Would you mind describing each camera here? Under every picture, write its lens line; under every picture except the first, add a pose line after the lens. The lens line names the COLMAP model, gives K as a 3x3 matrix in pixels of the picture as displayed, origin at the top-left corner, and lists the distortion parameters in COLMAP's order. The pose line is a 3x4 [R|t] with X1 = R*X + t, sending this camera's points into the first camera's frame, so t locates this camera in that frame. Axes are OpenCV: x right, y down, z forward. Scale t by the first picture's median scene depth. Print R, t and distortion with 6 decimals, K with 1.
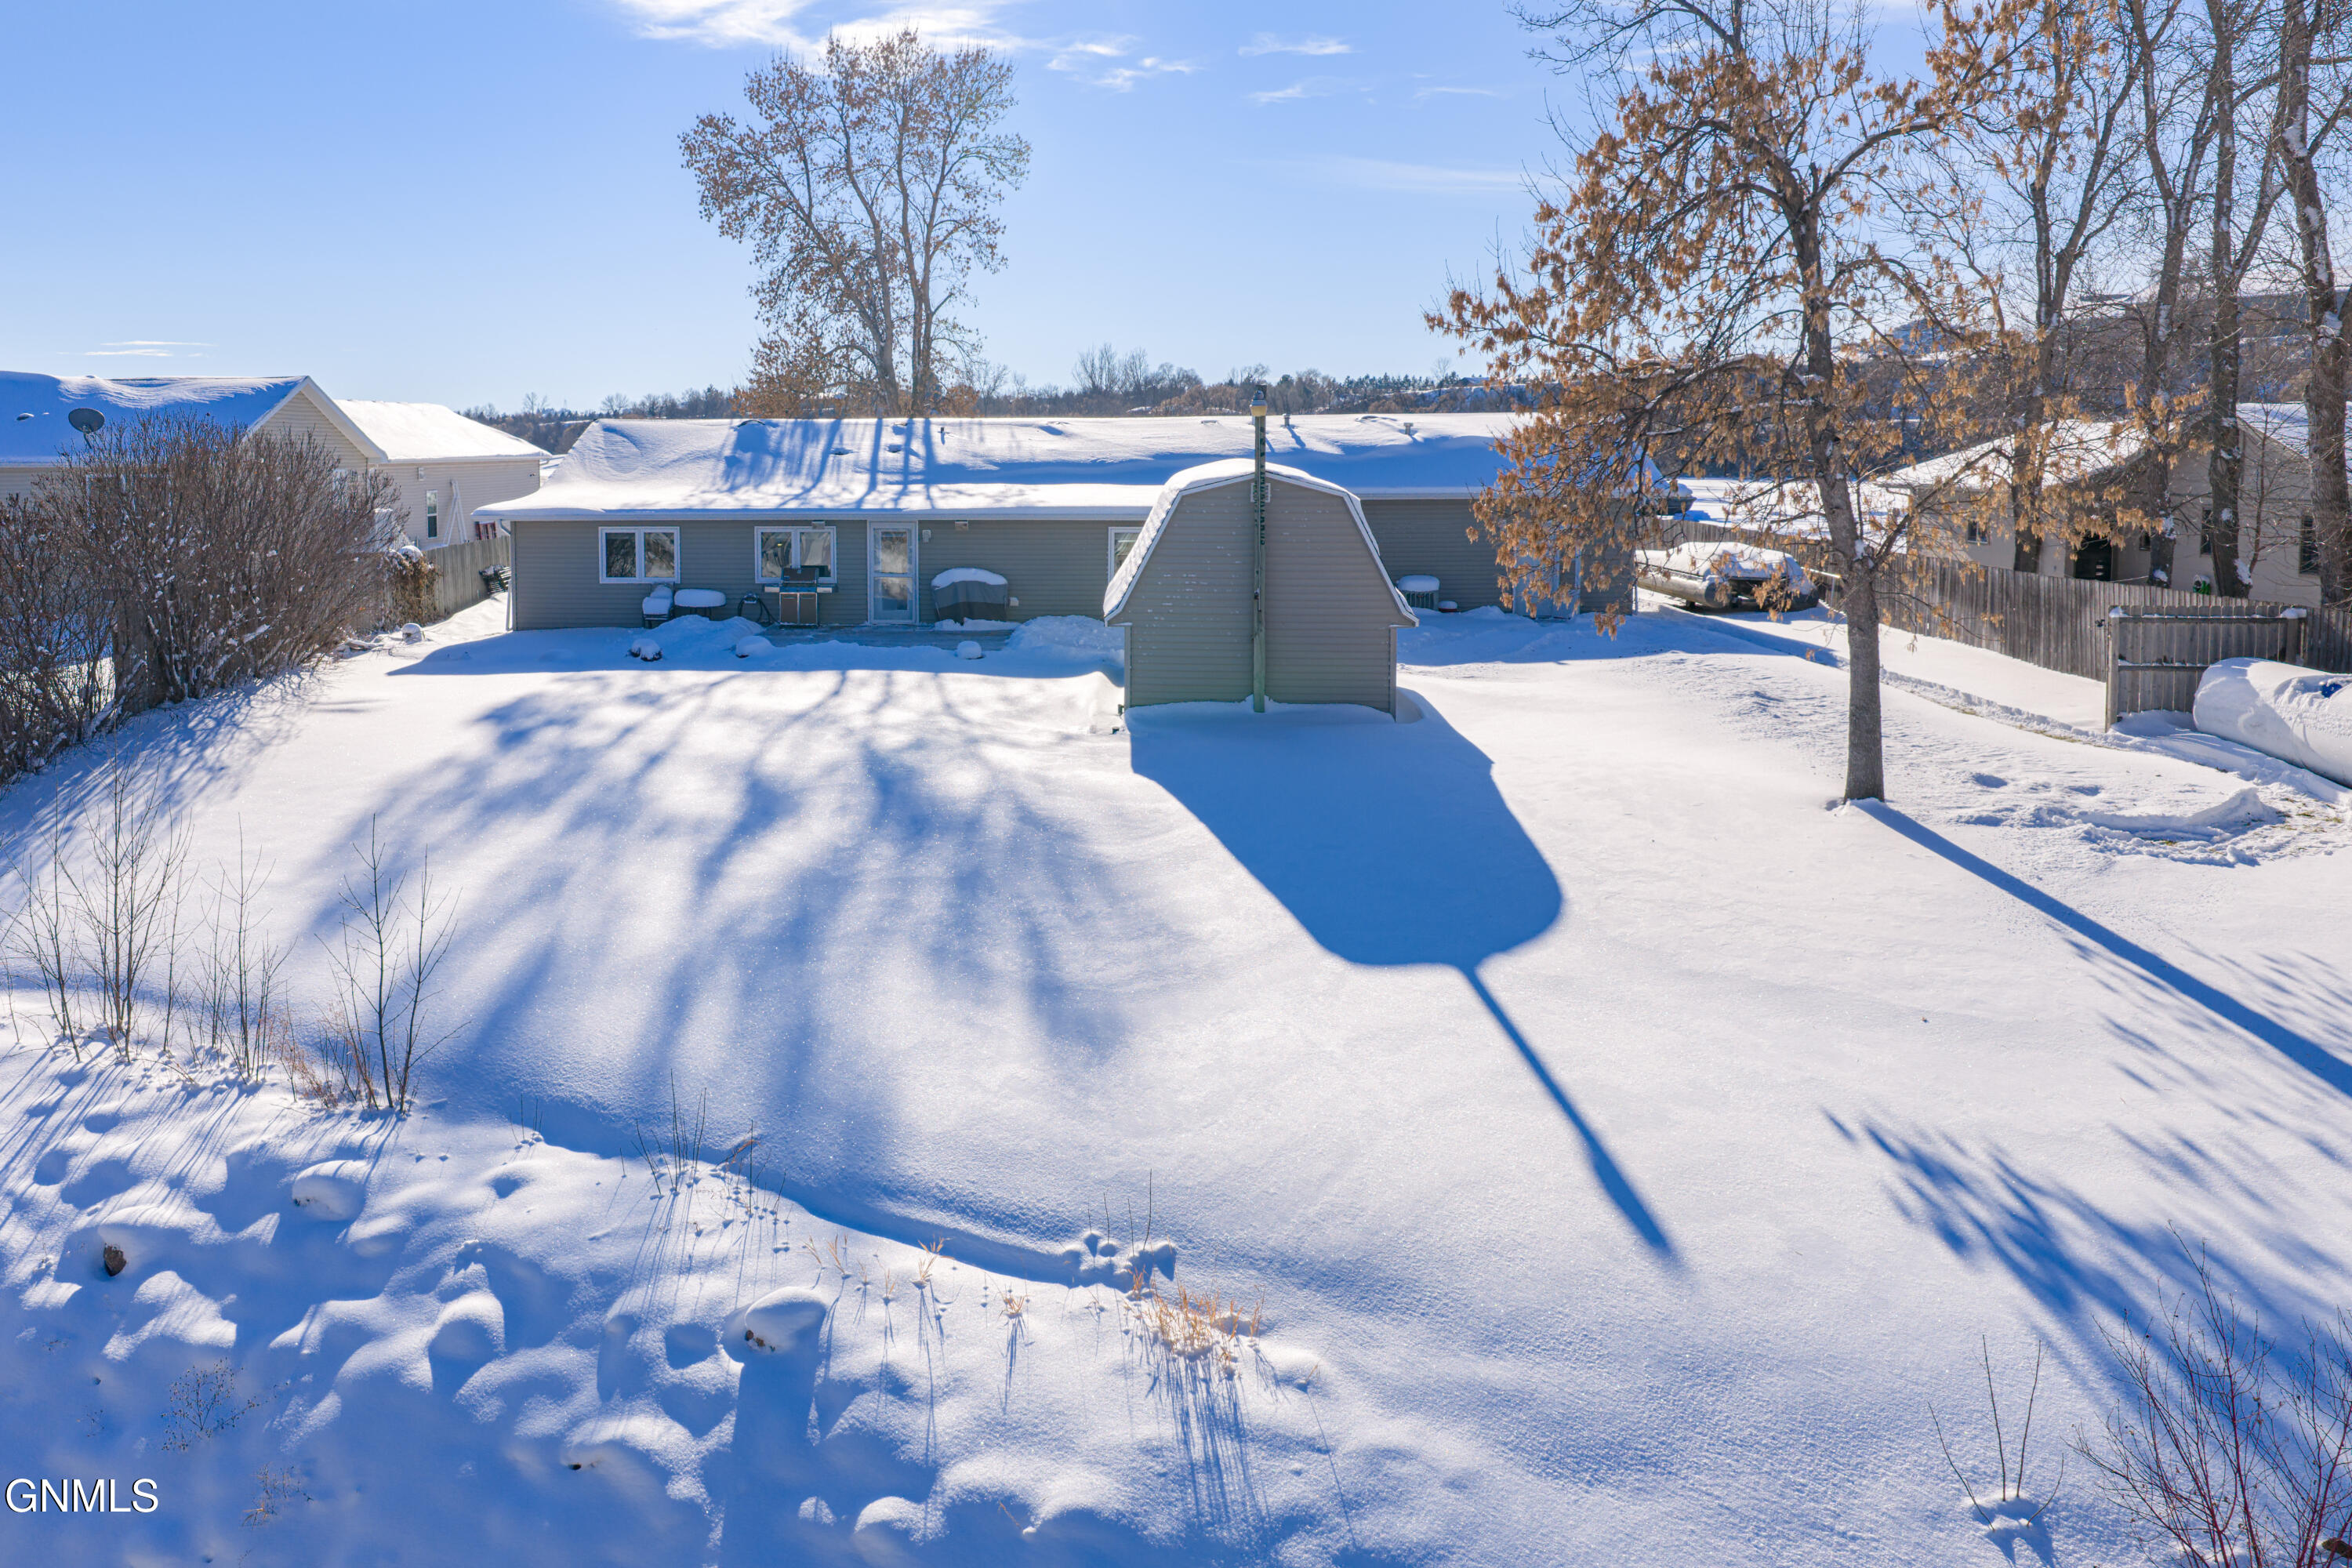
lens RADIAL K [[1908.7, 0, 1176.0], [0, 1908.7, 784.0], [0, 0, 1]] dist [0.010597, -0.011592]
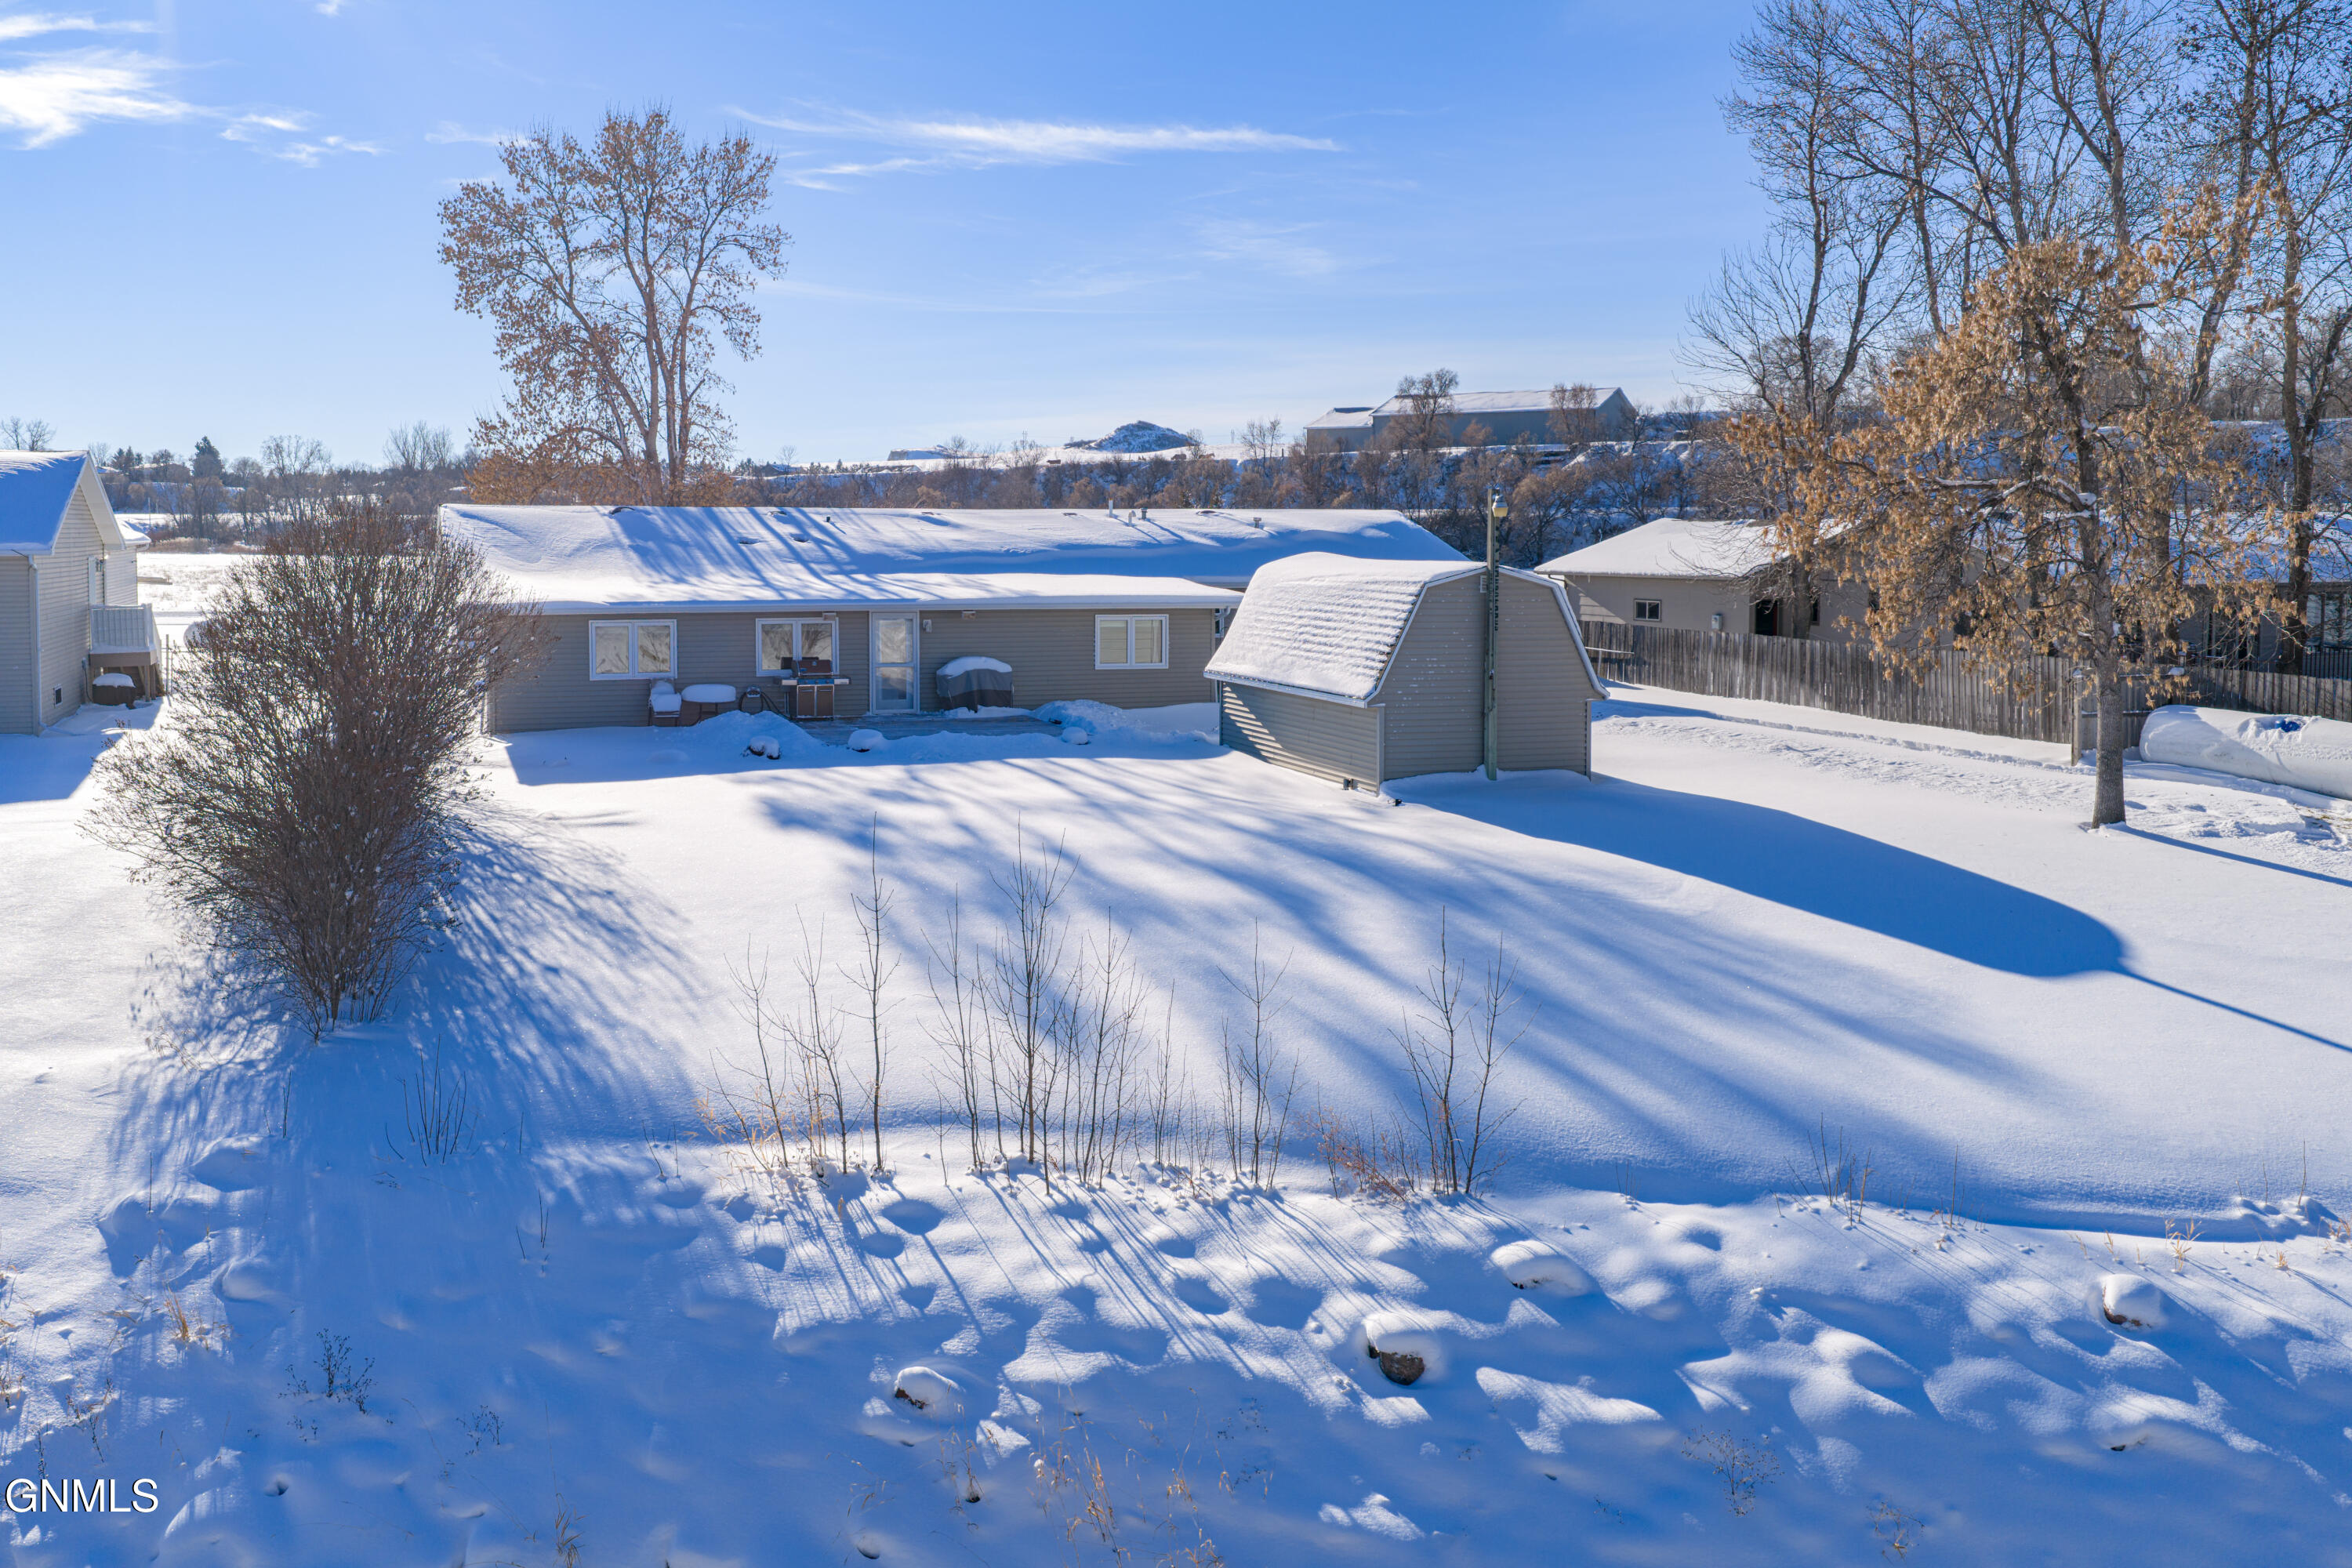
lens RADIAL K [[1838.7, 0, 1176.0], [0, 1838.7, 784.0], [0, 0, 1]] dist [0.008242, -0.007374]
pose [[0.921439, -0.045648, 0.385833, -0.928818], [0.060062, 0.997872, -0.025382, -0.033302], [-0.383854, 0.046562, 0.922219, 0.138005]]
